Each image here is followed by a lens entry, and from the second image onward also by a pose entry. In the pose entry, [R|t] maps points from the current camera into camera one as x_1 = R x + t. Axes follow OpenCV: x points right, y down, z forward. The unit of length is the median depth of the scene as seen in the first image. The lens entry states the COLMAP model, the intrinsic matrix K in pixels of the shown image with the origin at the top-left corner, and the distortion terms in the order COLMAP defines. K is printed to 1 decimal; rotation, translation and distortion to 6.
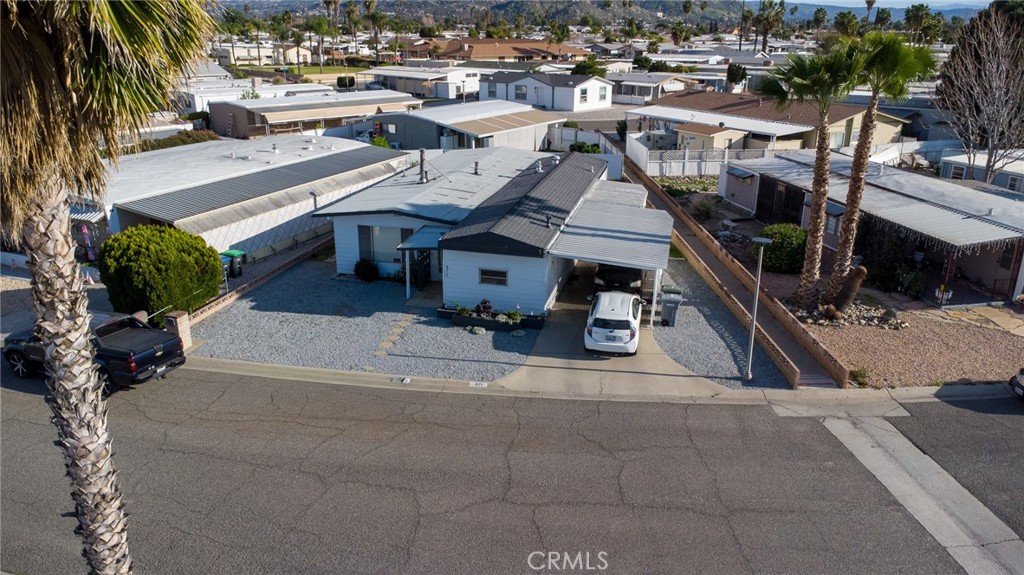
lens RADIAL K [[738.7, 0, 512.0], [0, 738.7, 287.5], [0, 0, 1]] dist [0.031534, -0.032143]
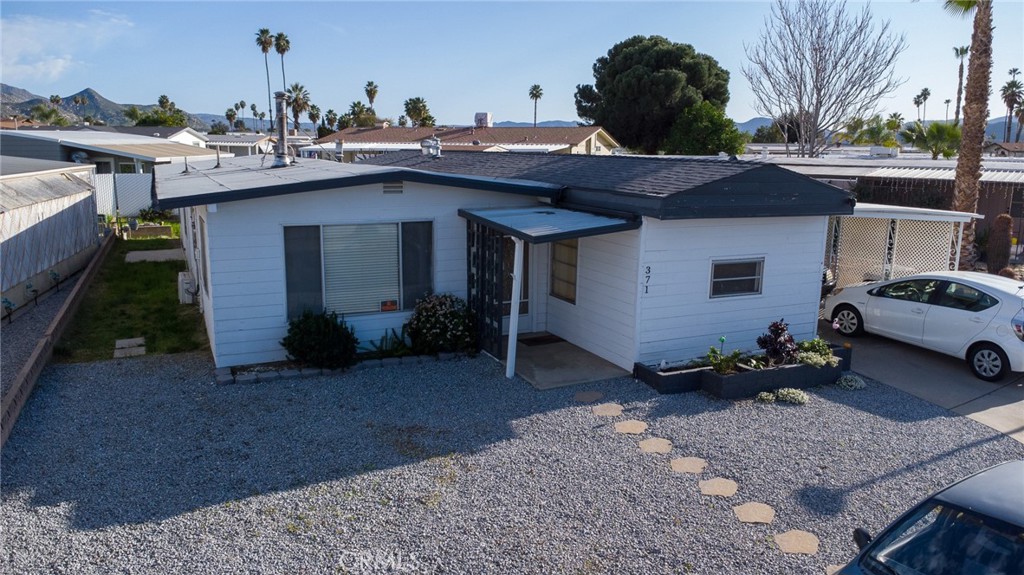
lens RADIAL K [[738.7, 0, 512.0], [0, 738.7, 287.5], [0, 0, 1]] dist [0.031534, -0.032143]
pose [[0.774096, -0.116354, 0.622283, -0.354173], [0.202116, 0.976945, -0.068755, -0.004363], [-0.599937, 0.178996, 0.779767, 0.634909]]
